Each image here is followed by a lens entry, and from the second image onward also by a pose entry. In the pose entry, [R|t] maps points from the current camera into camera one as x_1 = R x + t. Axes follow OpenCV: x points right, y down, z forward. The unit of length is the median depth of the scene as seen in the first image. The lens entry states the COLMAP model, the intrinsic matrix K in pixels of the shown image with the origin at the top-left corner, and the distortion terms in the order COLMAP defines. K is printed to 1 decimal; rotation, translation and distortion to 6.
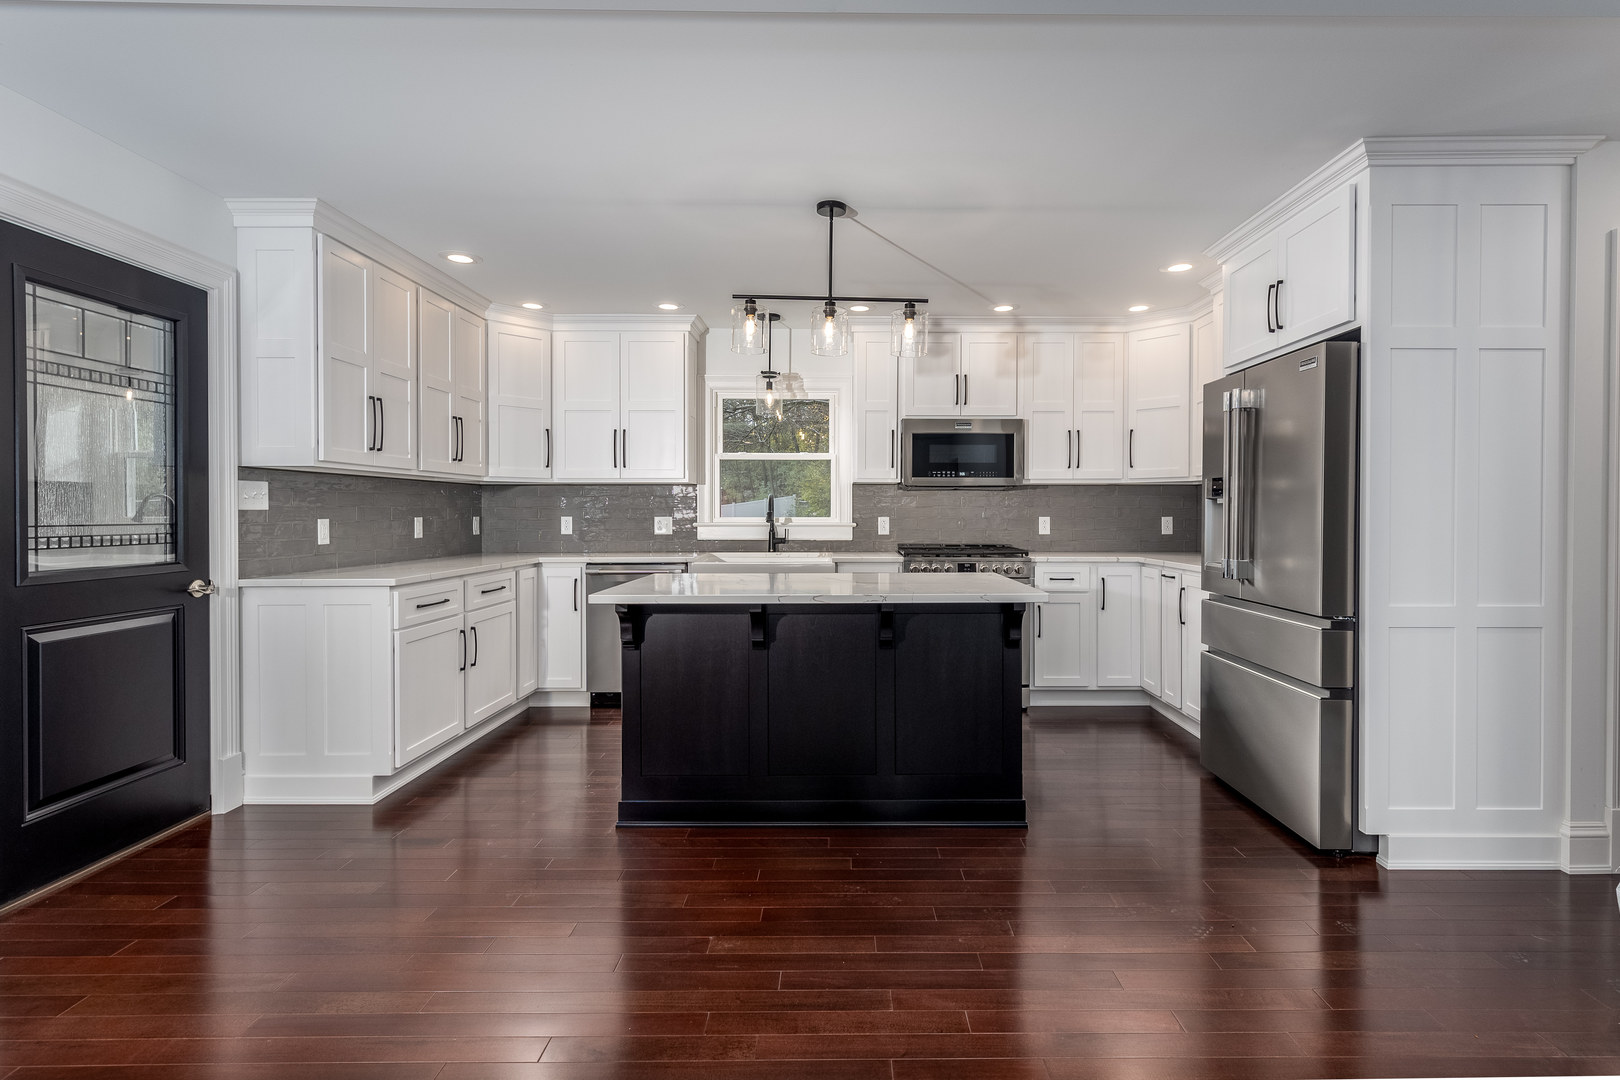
lens RADIAL K [[731.4, 0, 816.4], [0, 731.4, 524.0], [0, 0, 1]] dist [-0.000102, 0.000252]
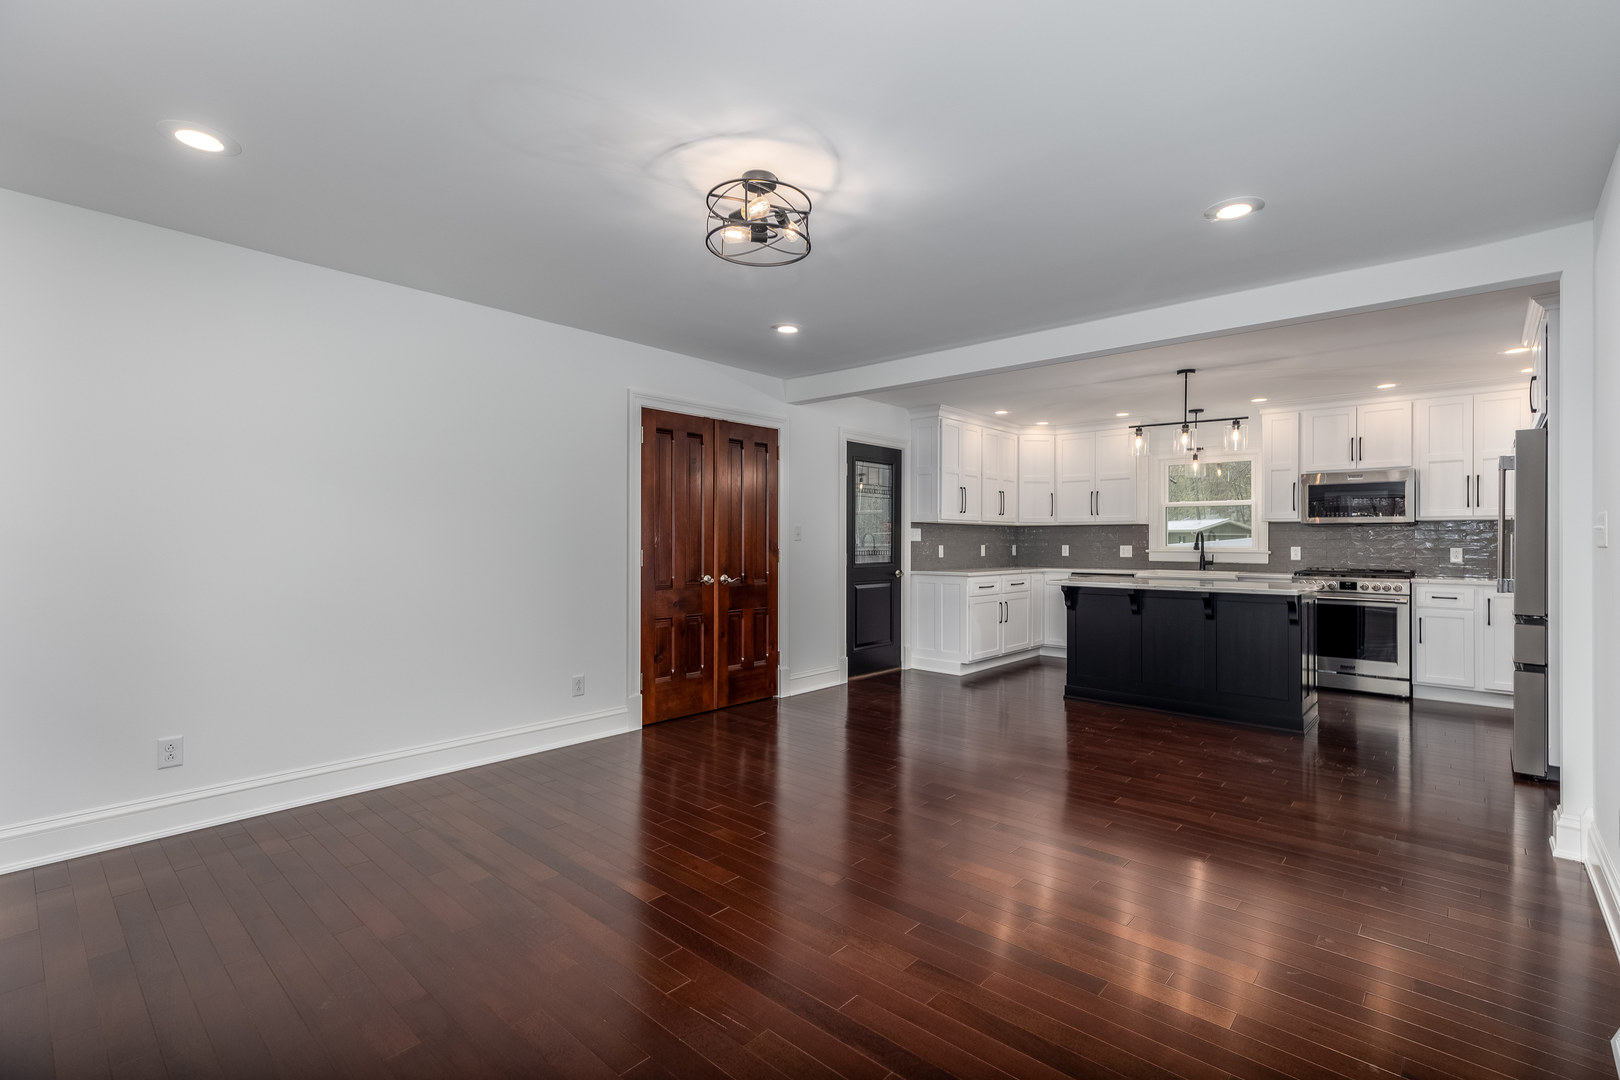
lens RADIAL K [[731.4, 0, 816.4], [0, 731.4, 524.0], [0, 0, 1]] dist [-0.000102, 0.000252]
pose [[0.733648, -0.014687, -0.679371, 0.416463], [-0.013931, 0.999231, -0.036645, 0.011667], [0.679387, 0.036349, 0.732879, -0.665170]]
